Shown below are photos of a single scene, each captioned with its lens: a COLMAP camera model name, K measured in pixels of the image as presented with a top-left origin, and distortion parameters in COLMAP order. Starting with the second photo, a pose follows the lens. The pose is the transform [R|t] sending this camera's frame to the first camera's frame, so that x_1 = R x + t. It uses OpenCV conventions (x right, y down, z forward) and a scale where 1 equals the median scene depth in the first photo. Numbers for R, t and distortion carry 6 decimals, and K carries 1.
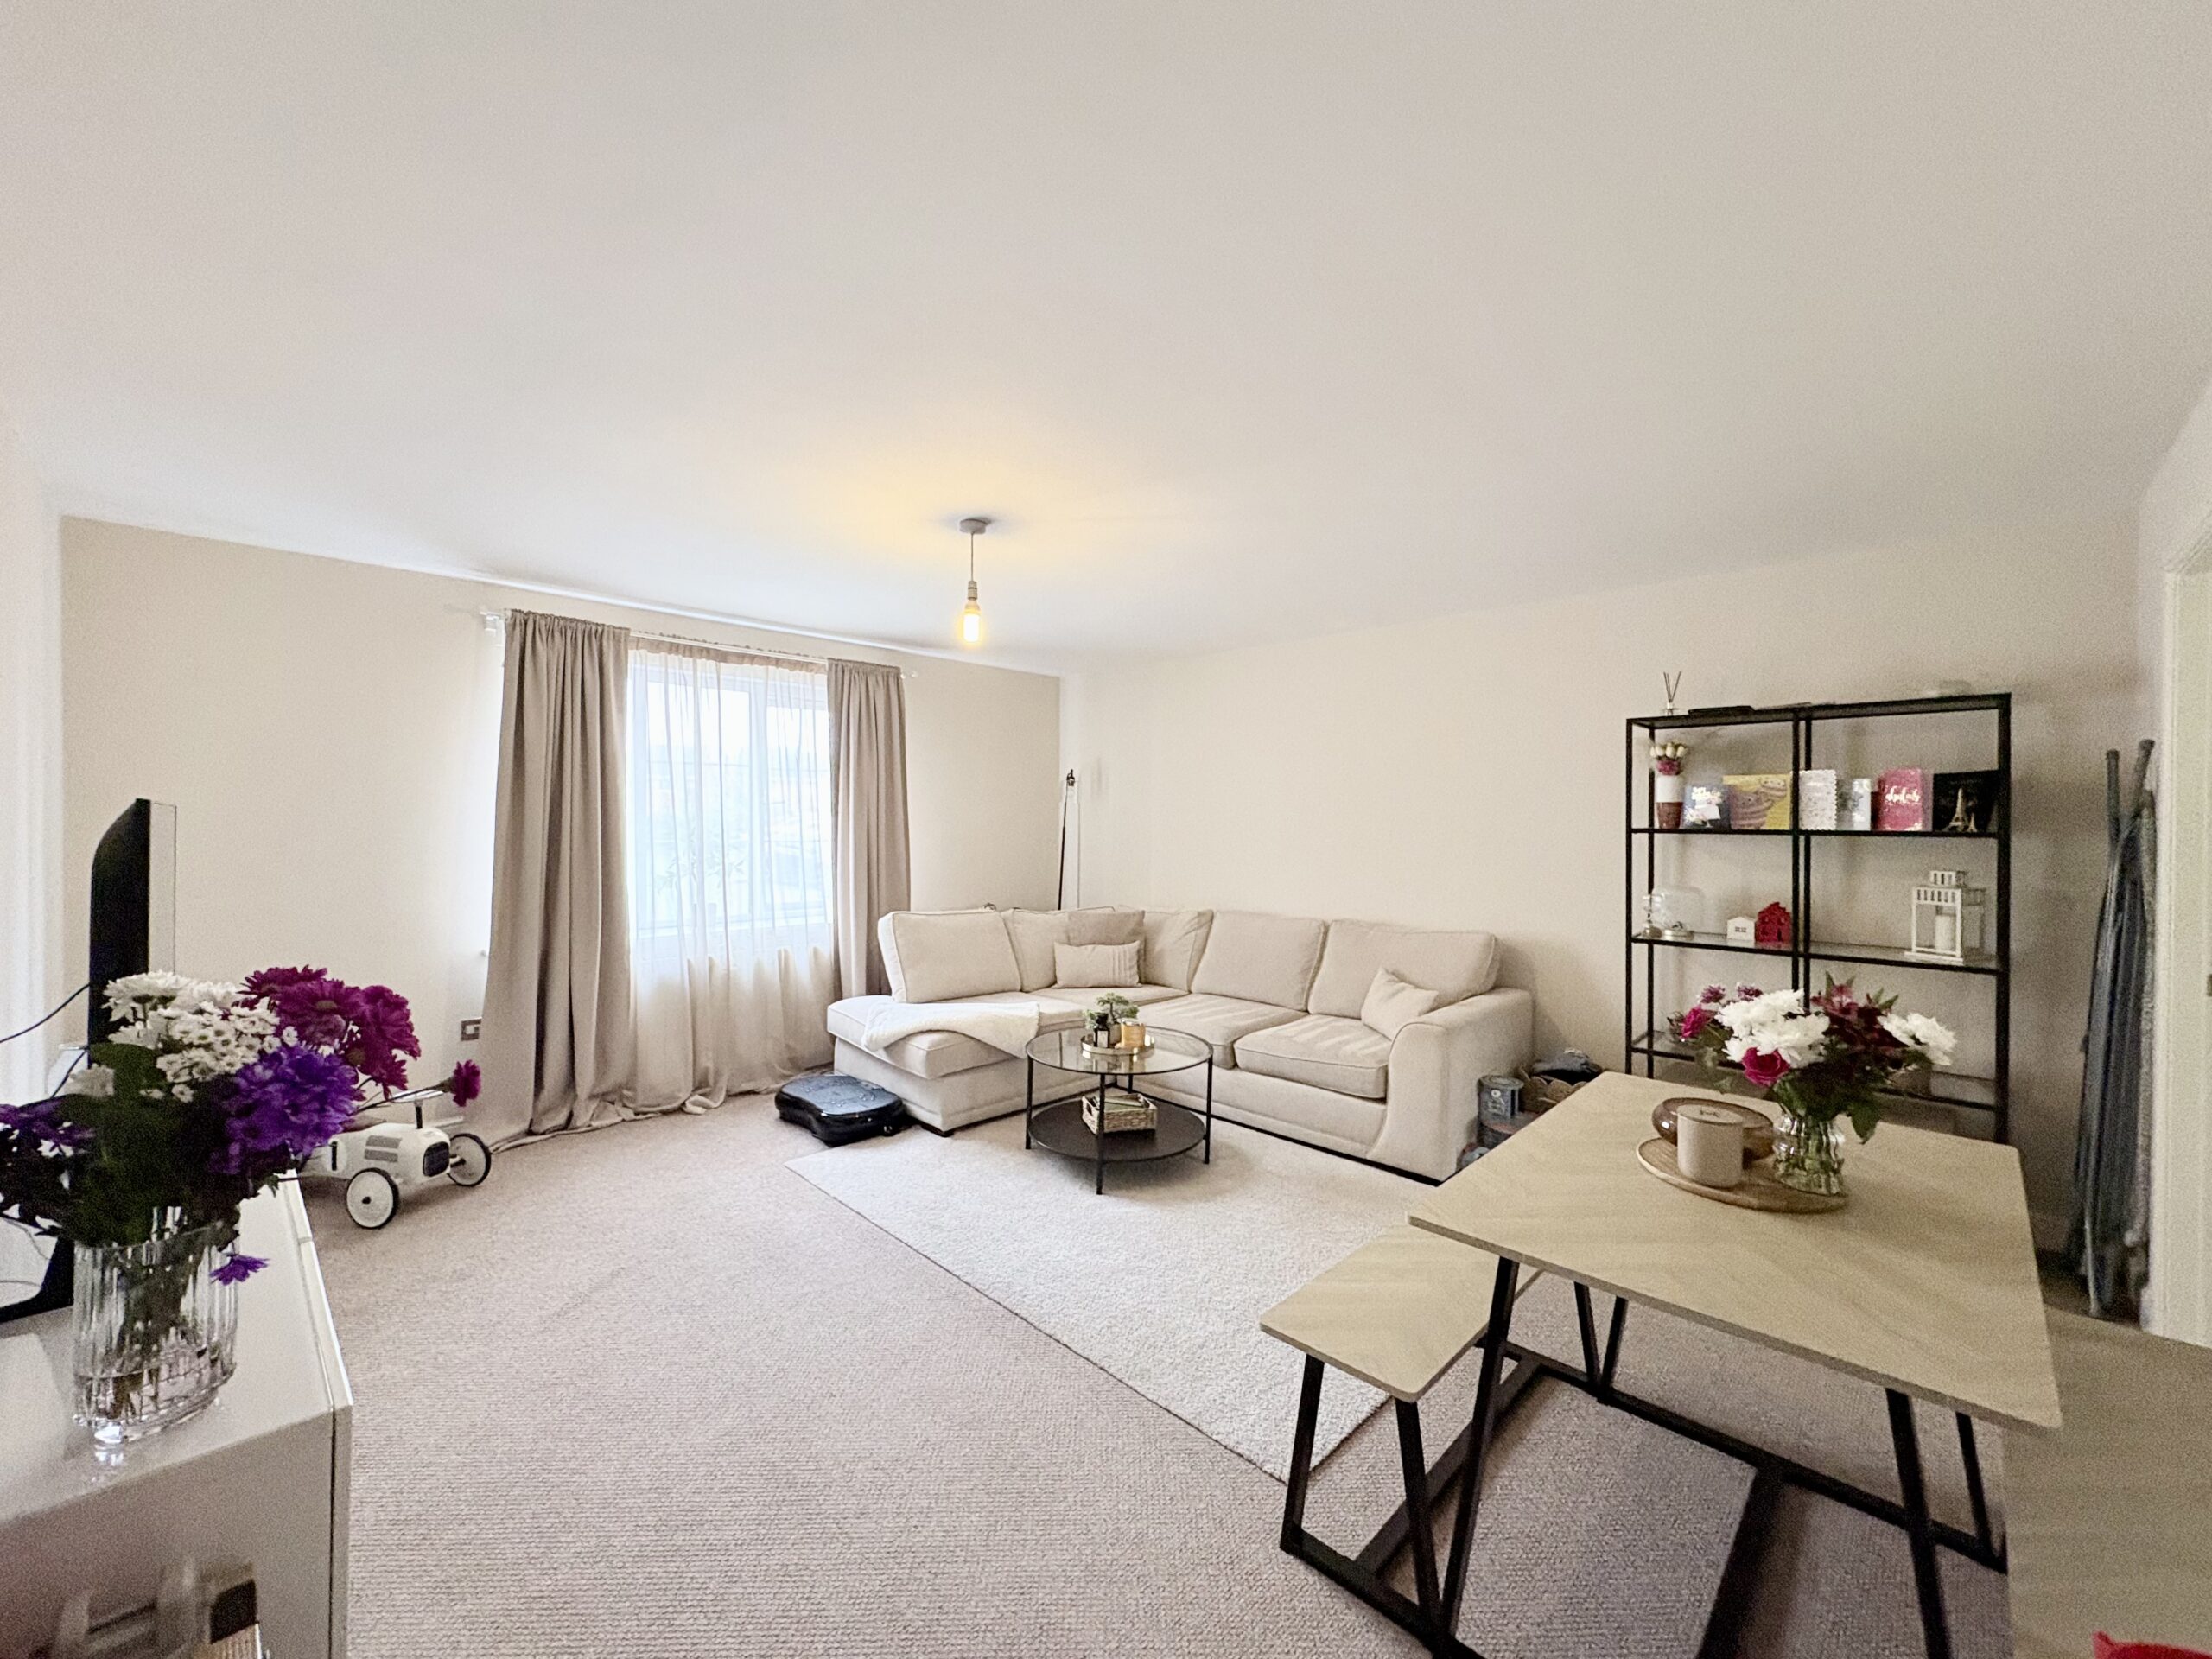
lens RADIAL K [[887.4, 0, 1100.7], [0, 887.4, 821.0], [0, 0, 1]] dist [-0.001289, -0.000123]
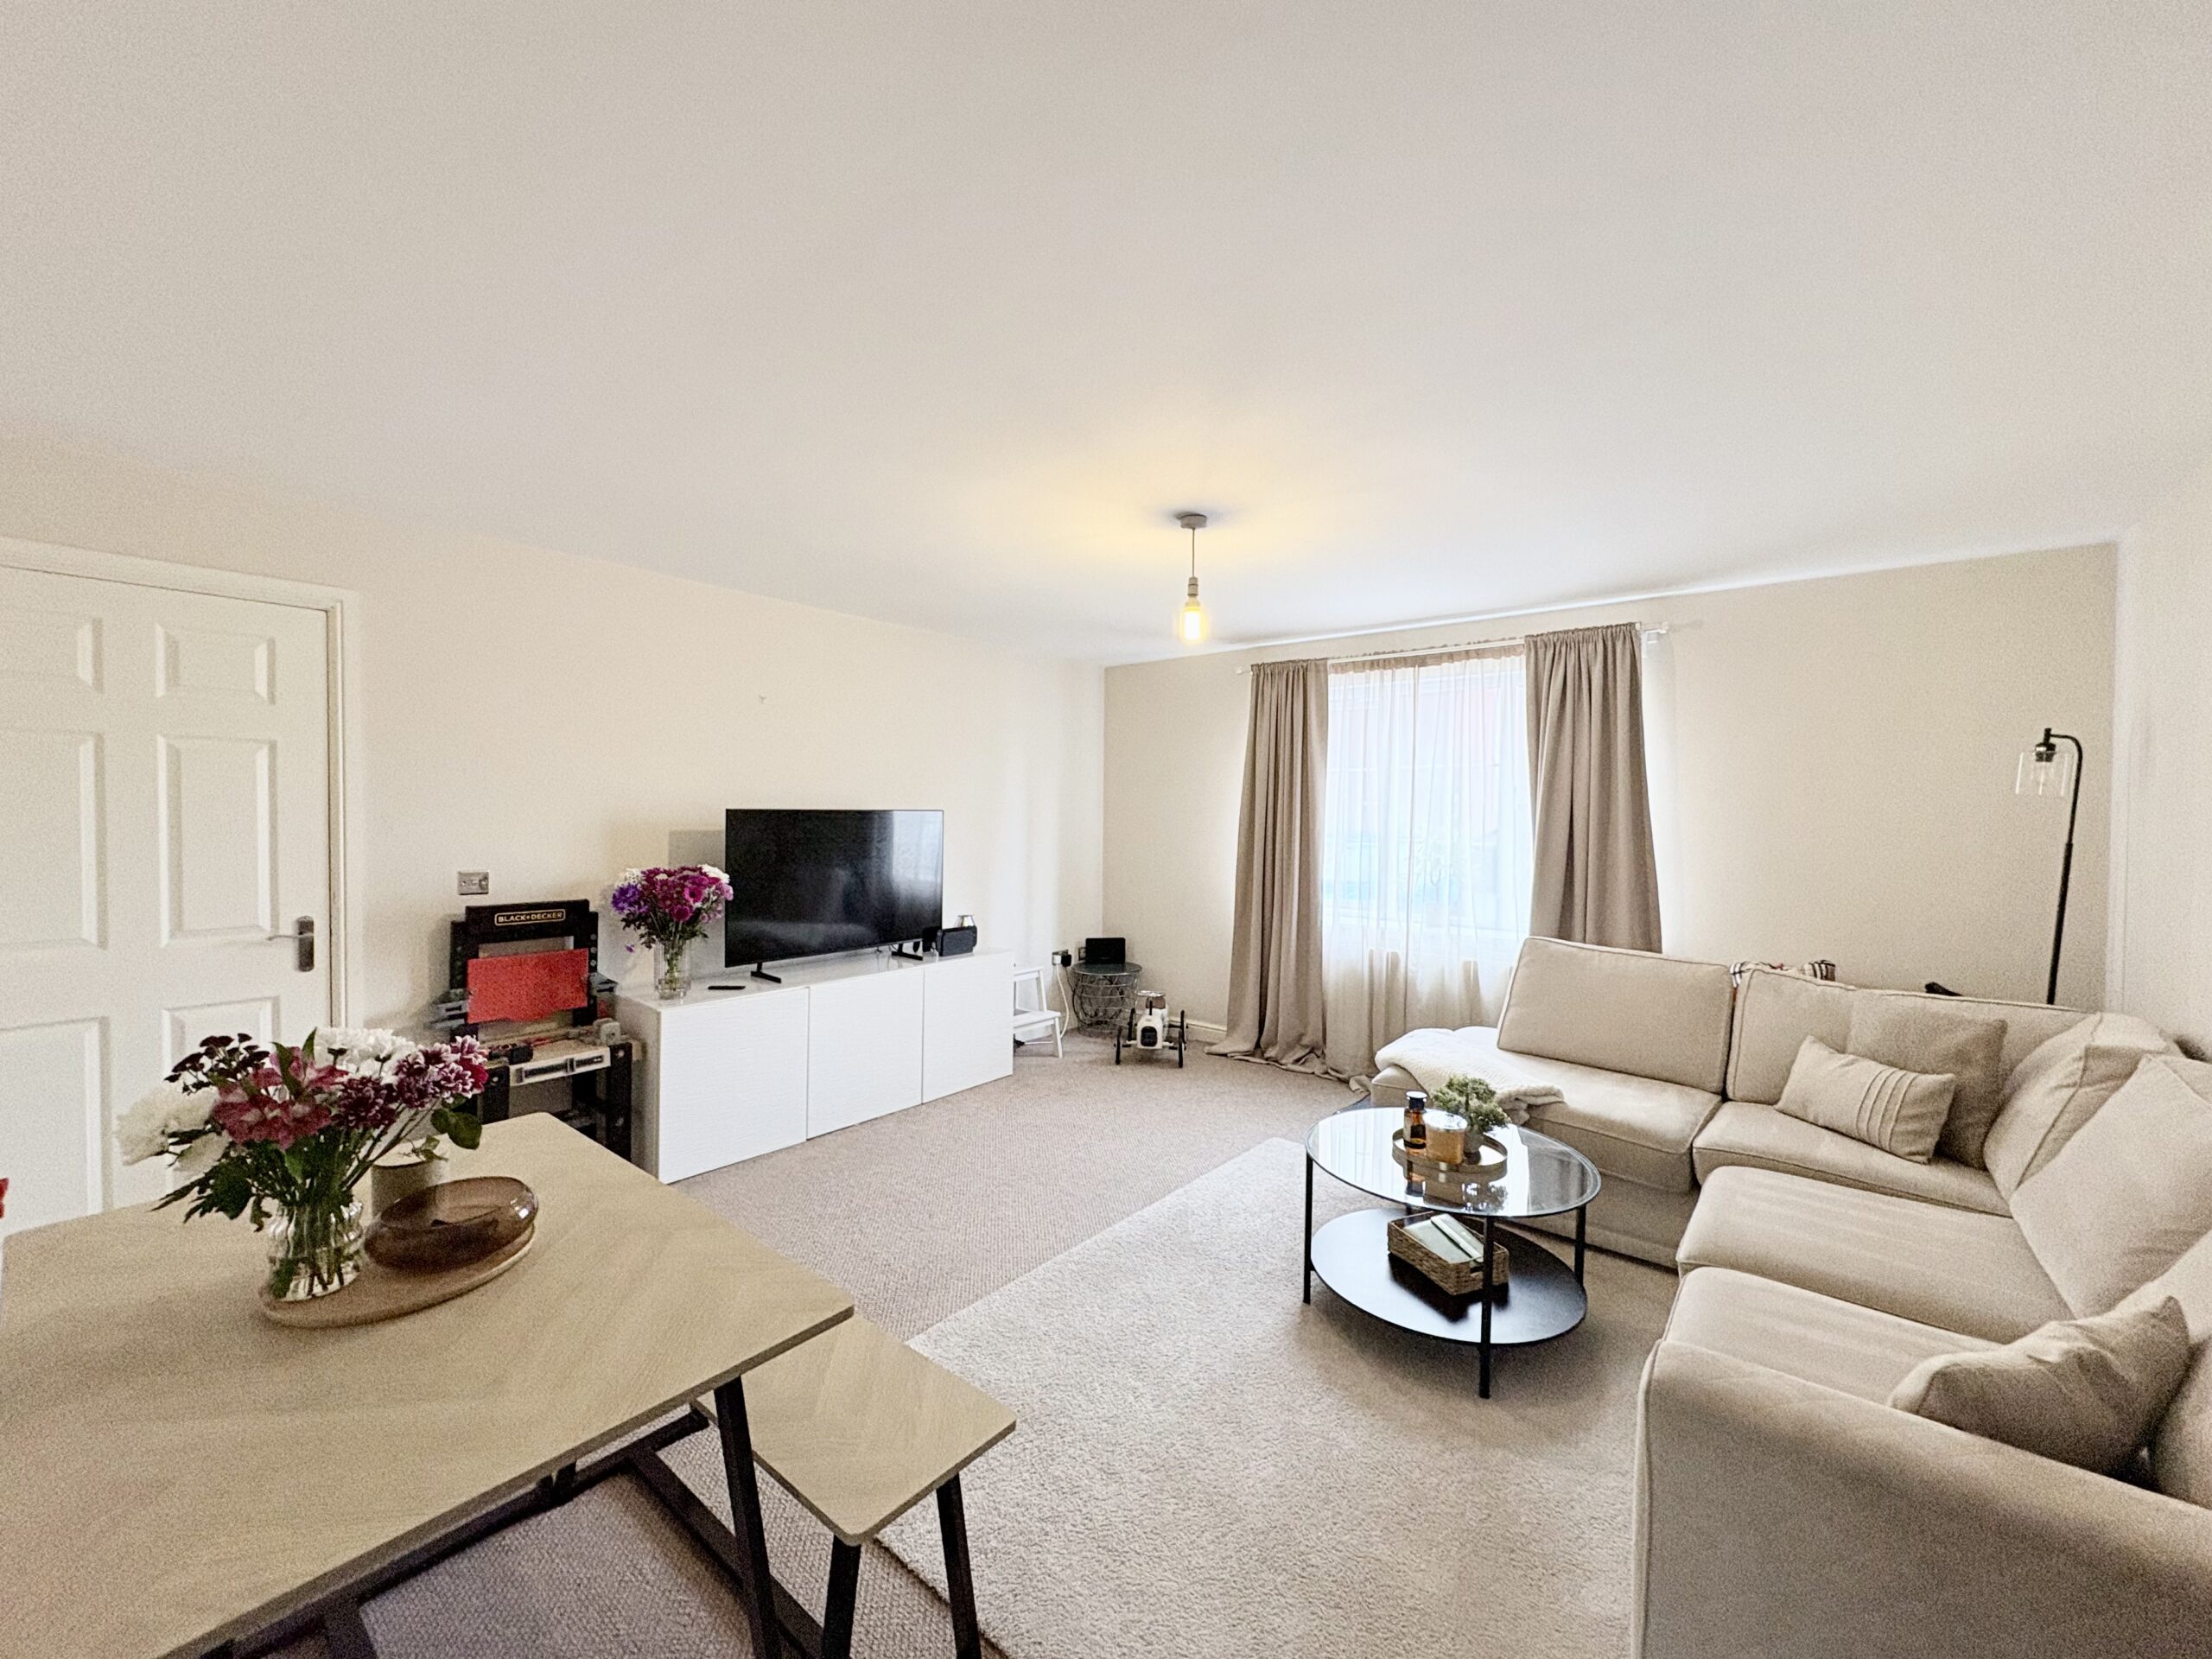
lens RADIAL K [[887.4, 0, 1100.7], [0, 887.4, 821.0], [0, 0, 1]] dist [-0.001289, -0.000123]
pose [[0.085477, 0.007763, -0.996310, 0.594305], [-0.009849, 0.999927, 0.006946, -0.006038], [0.996291, 0.009219, 0.085548, 0.584001]]
